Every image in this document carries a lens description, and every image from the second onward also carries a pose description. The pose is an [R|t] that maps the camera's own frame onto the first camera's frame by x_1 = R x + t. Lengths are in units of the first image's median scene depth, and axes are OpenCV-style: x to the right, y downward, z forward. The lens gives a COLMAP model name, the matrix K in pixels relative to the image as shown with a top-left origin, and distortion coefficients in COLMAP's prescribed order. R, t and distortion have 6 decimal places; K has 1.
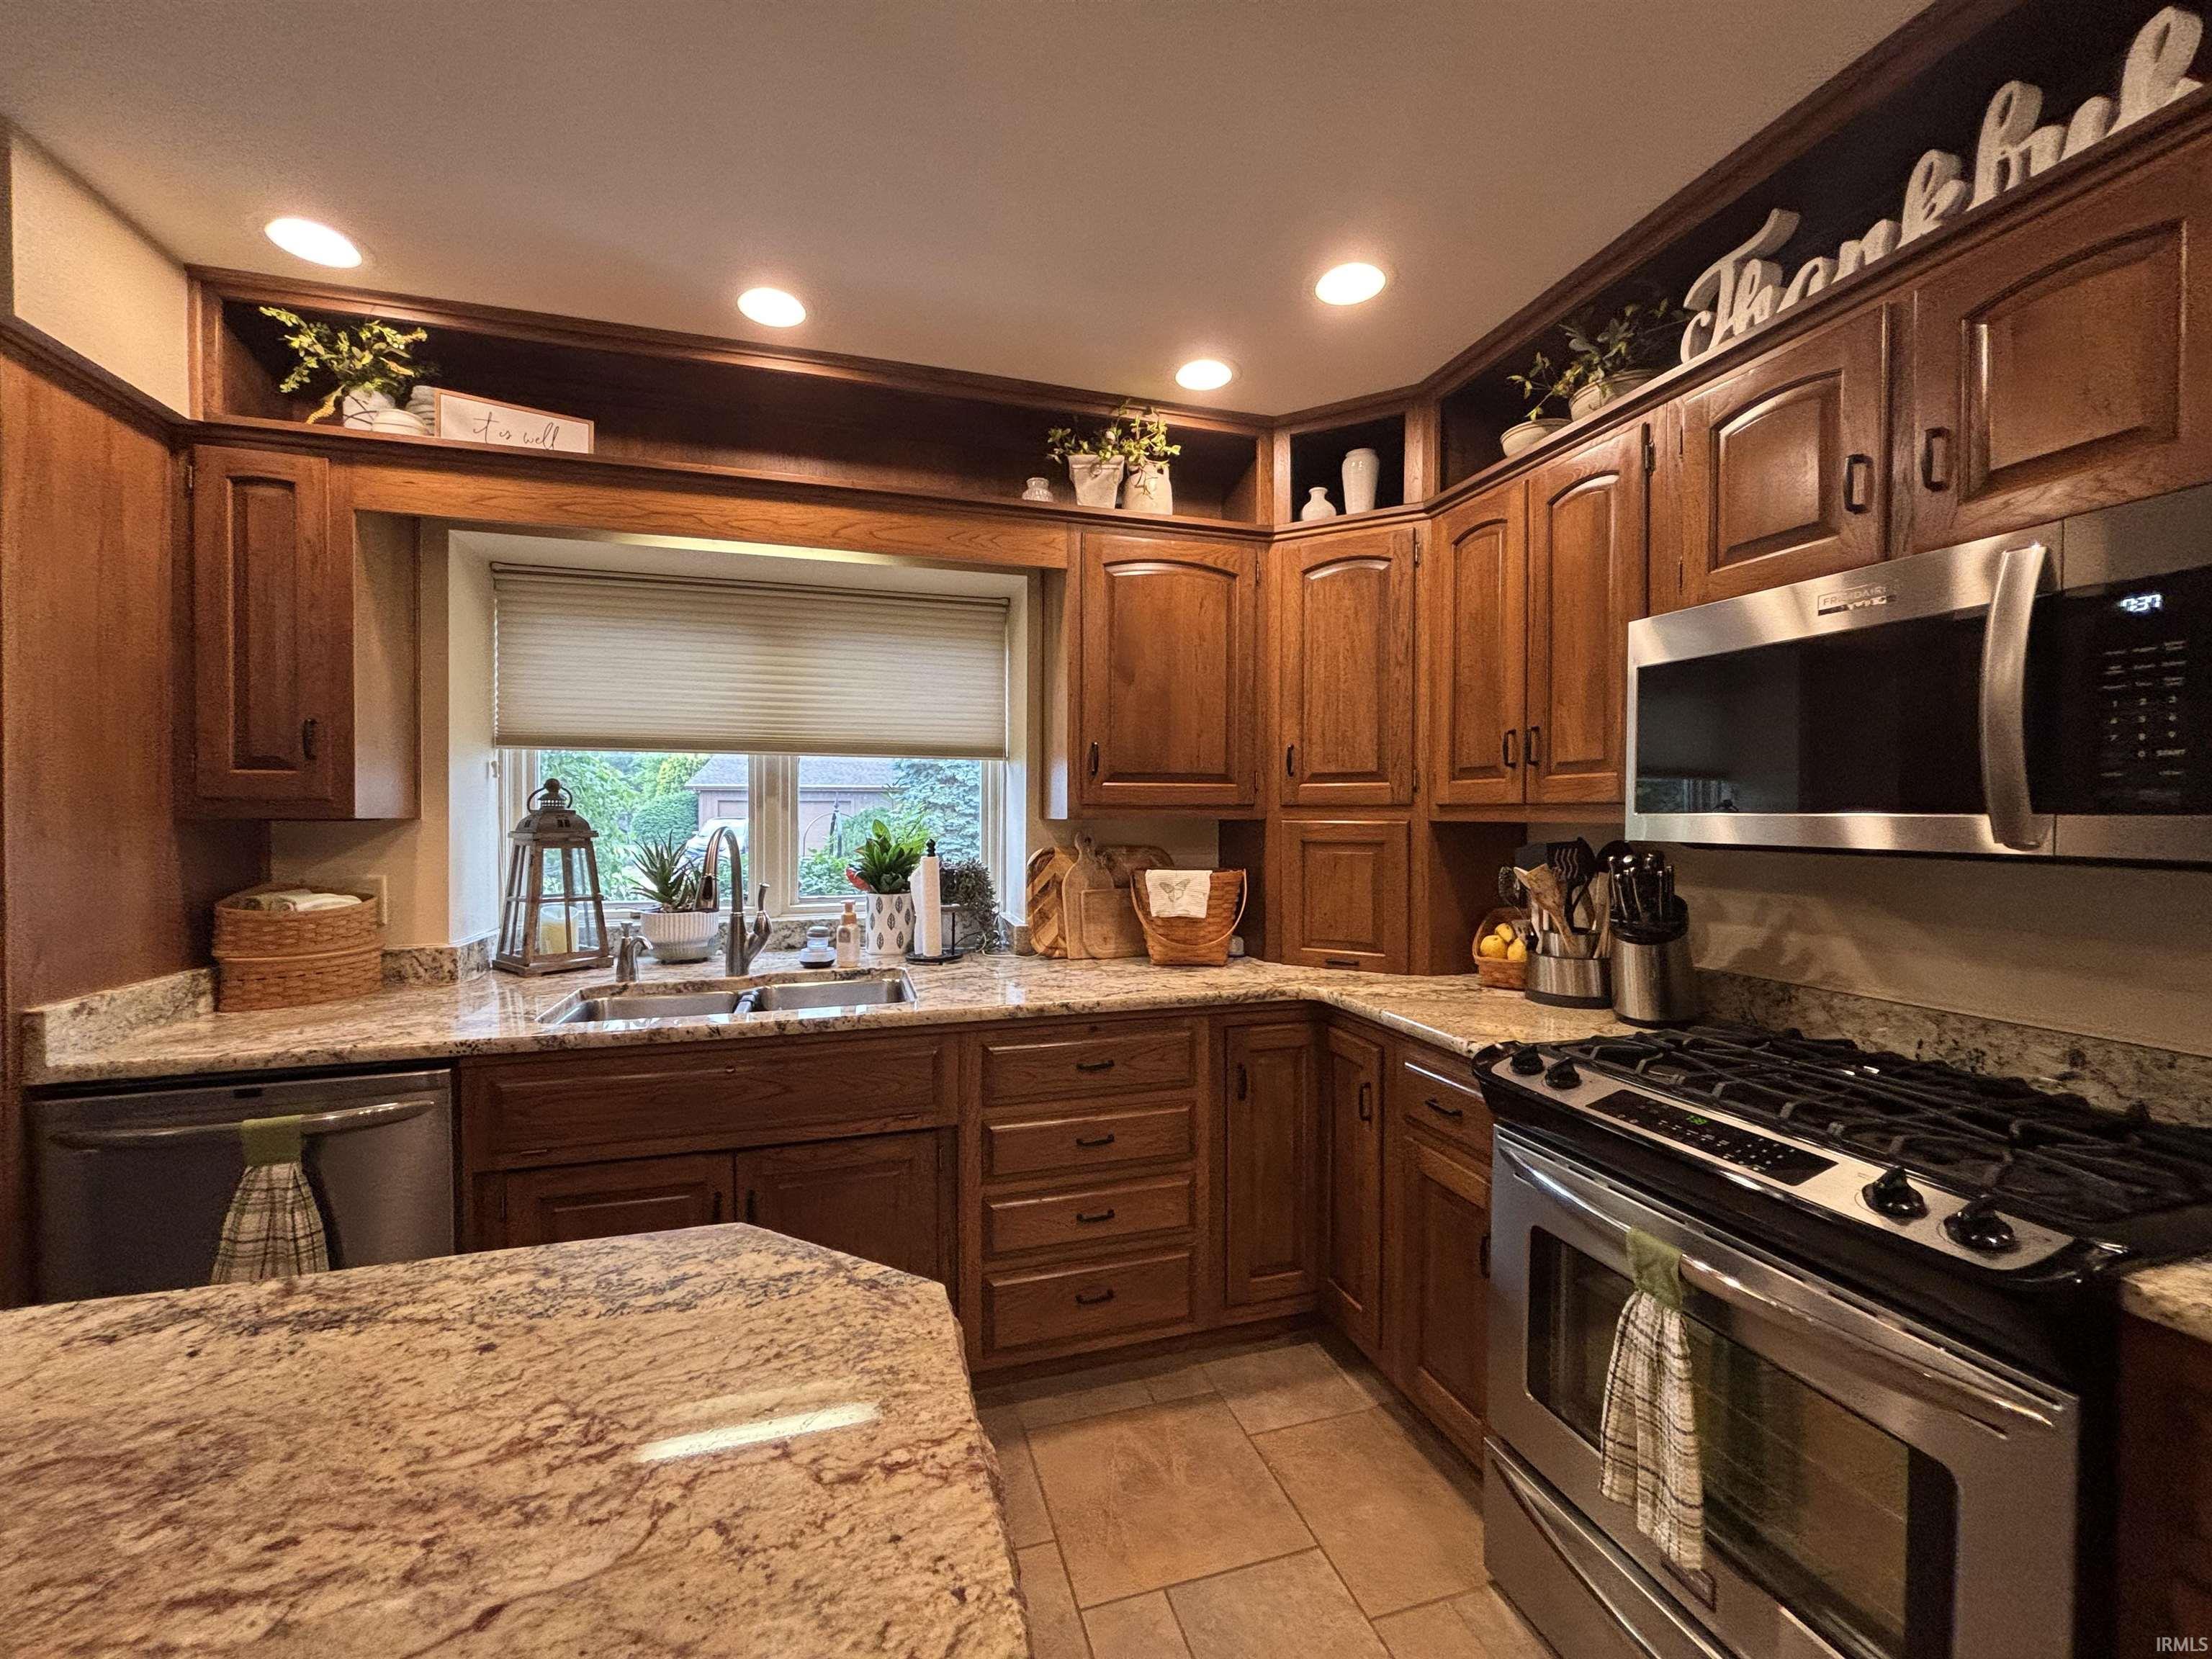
lens RADIAL K [[871.4, 0, 1106.0], [0, 871.4, 829.5], [0, 0, 1]] dist [-0.000182, -0.000013]
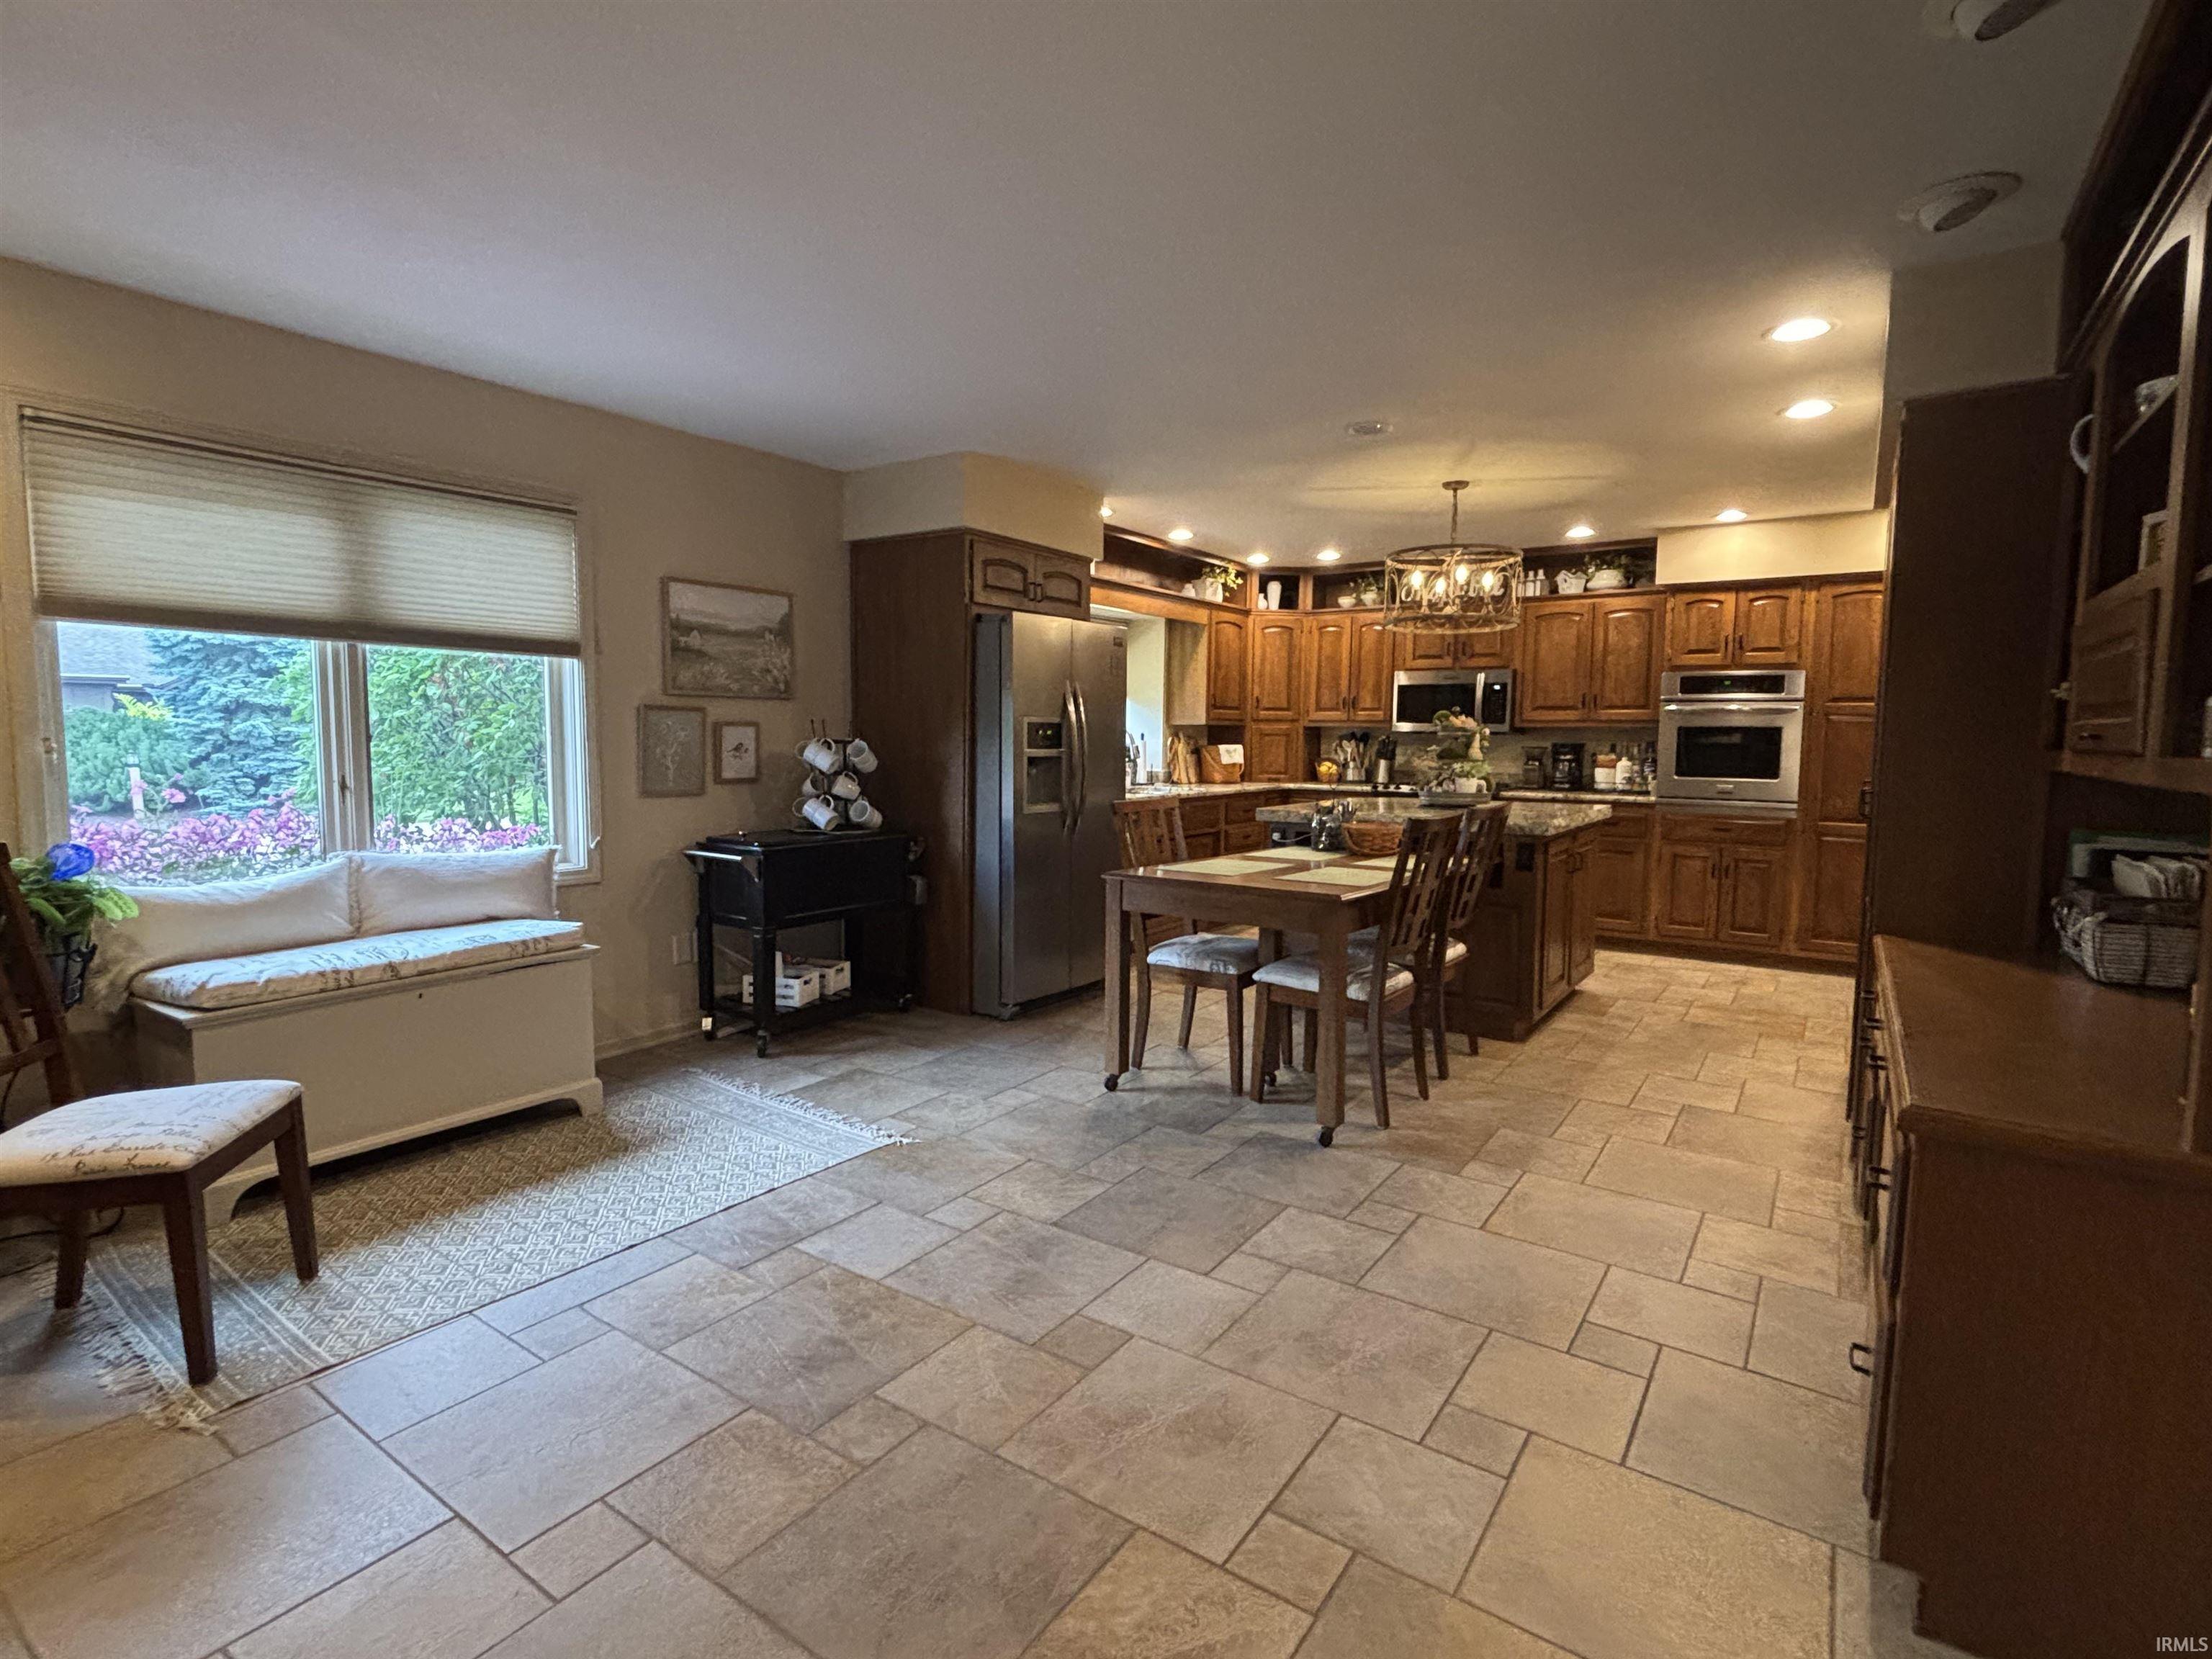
lens RADIAL K [[1072.3, 0, 1106.0], [0, 1072.3, 829.5], [0, 0, 1]] dist [0.001004, 0.000194]
pose [[0.787443, -0.056603, 0.613783, -2.449366], [0.006253, 0.996457, 0.083870, 0.030874], [-0.616355, -0.062205, 0.785007, -1.431852]]
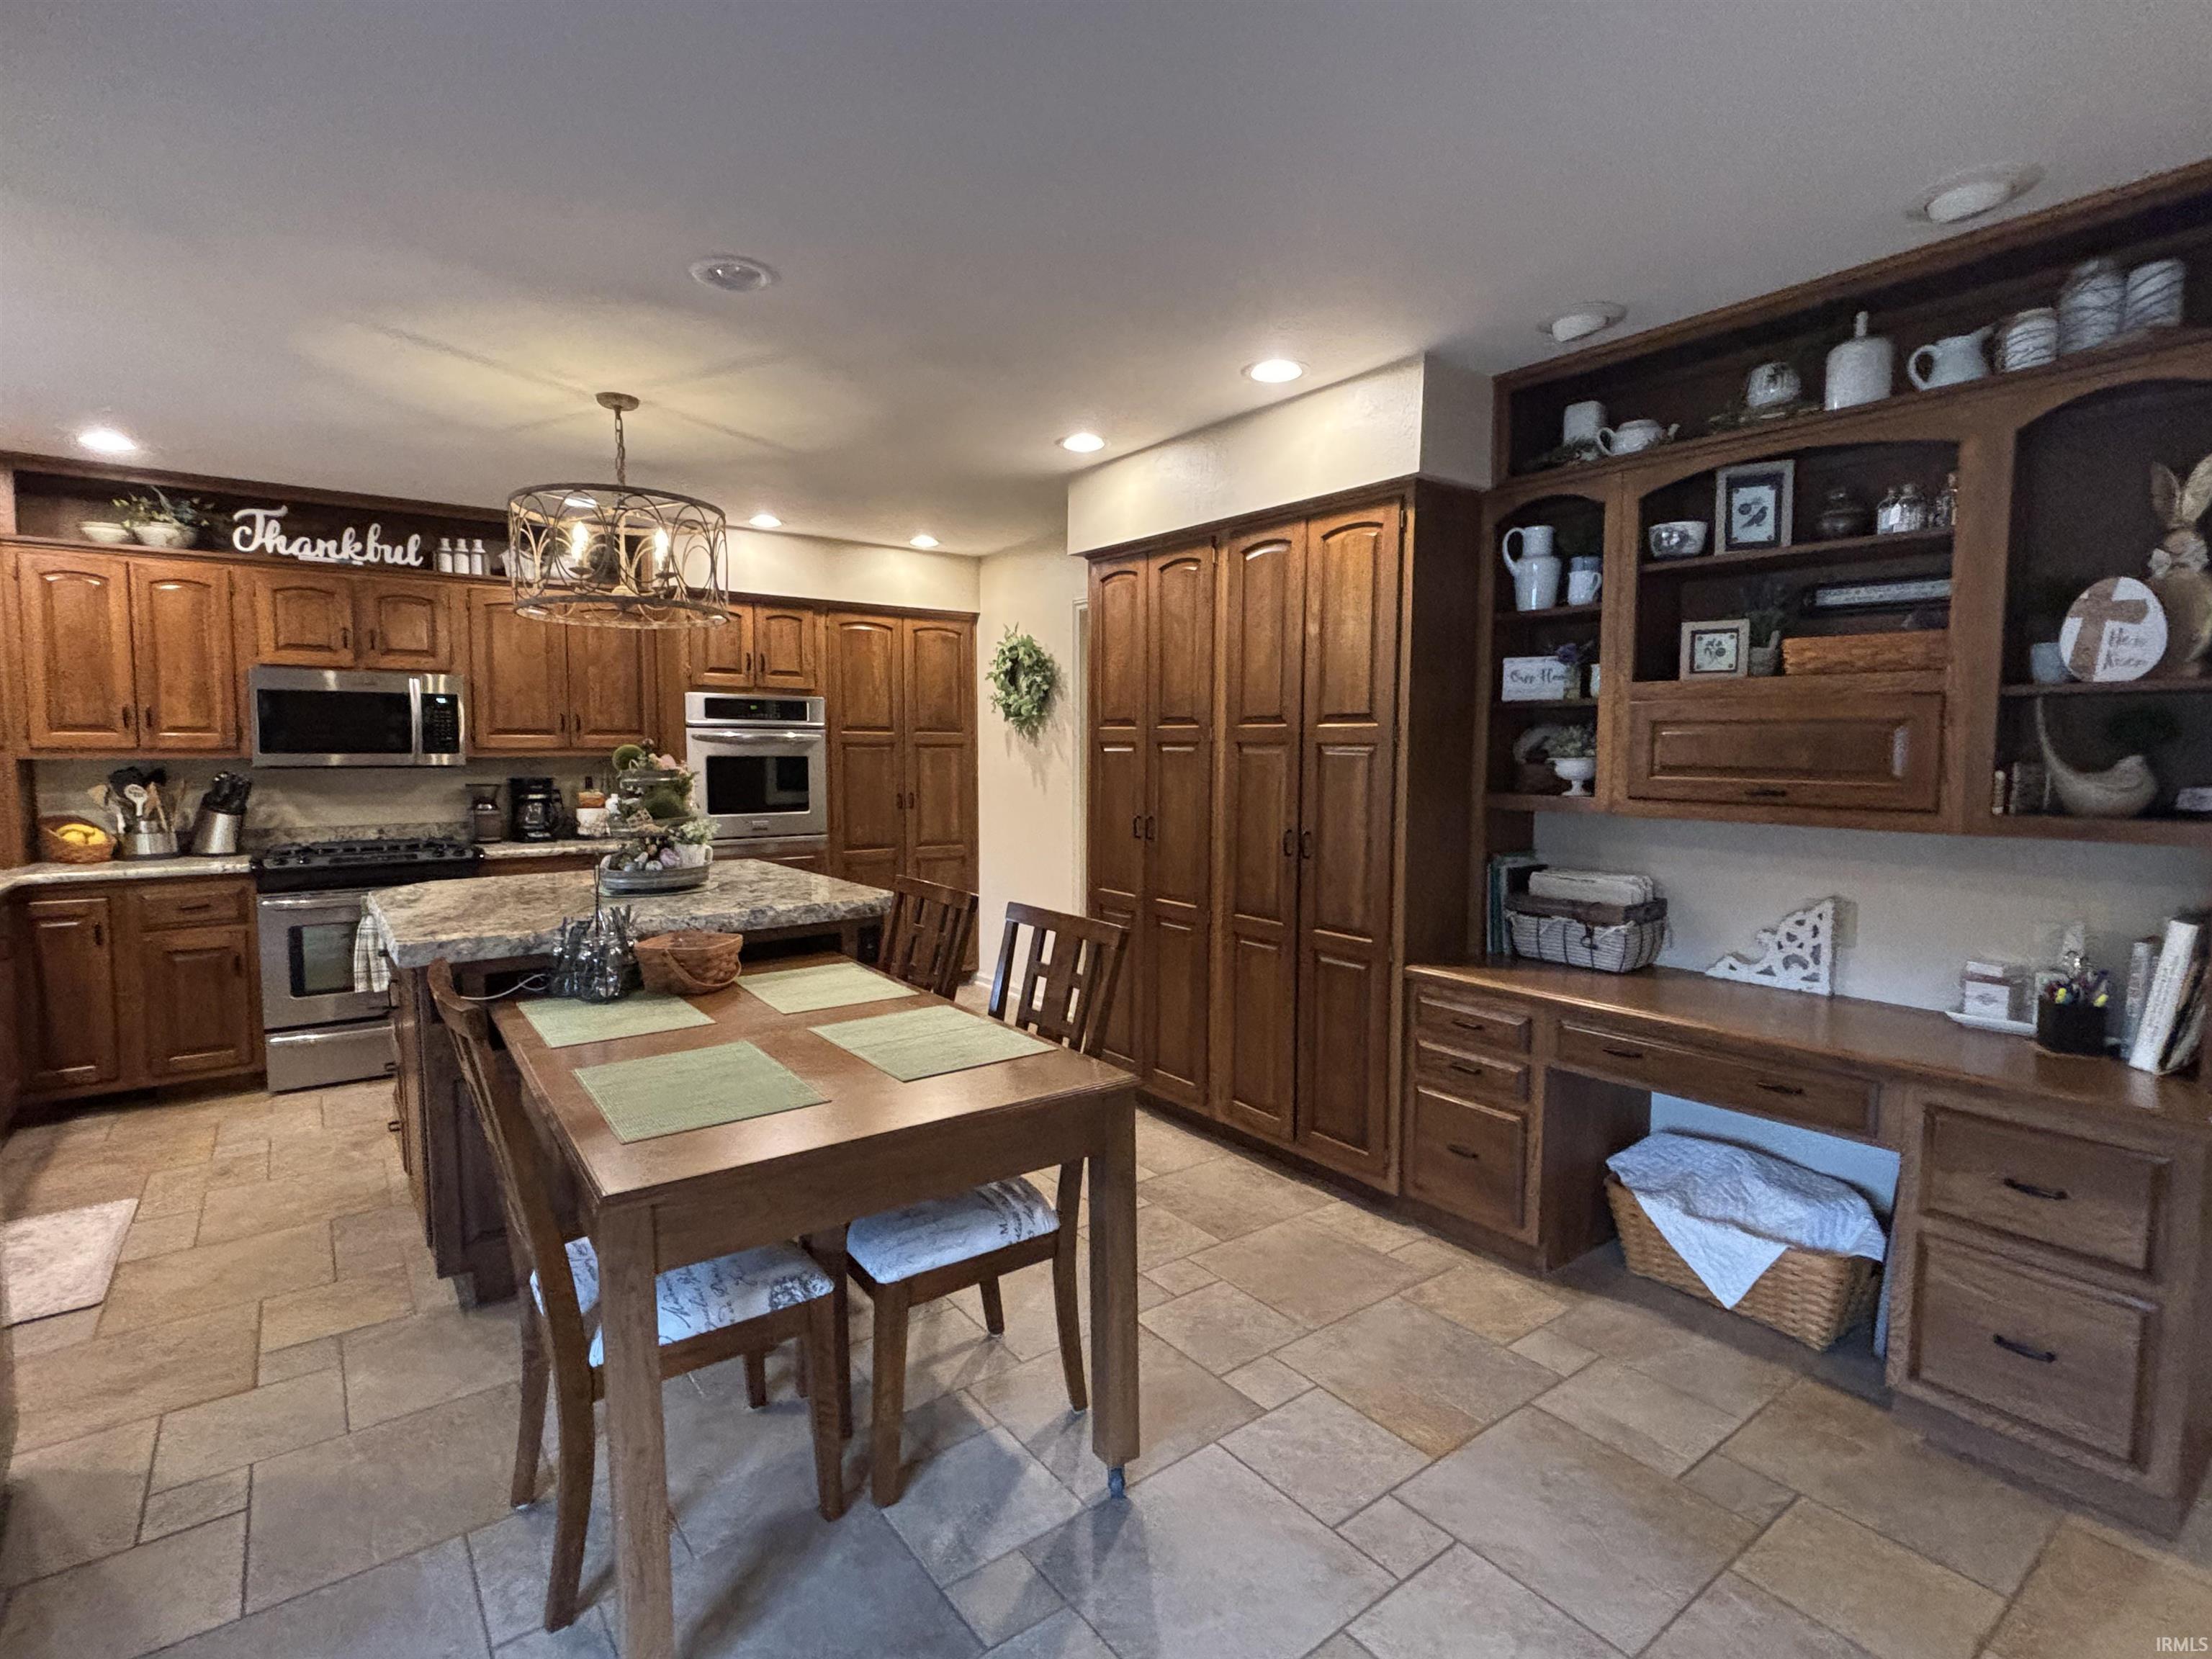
lens RADIAL K [[1072.3, 0, 1106.0], [0, 1072.3, 829.5], [0, 0, 1]] dist [0.001004, 0.000194]
pose [[-0.340686, -0.082068, 0.936588, -2.080472], [0.008610, 0.995869, 0.090395, -0.042824], [-0.940138, 0.038860, -0.338572, -0.086260]]
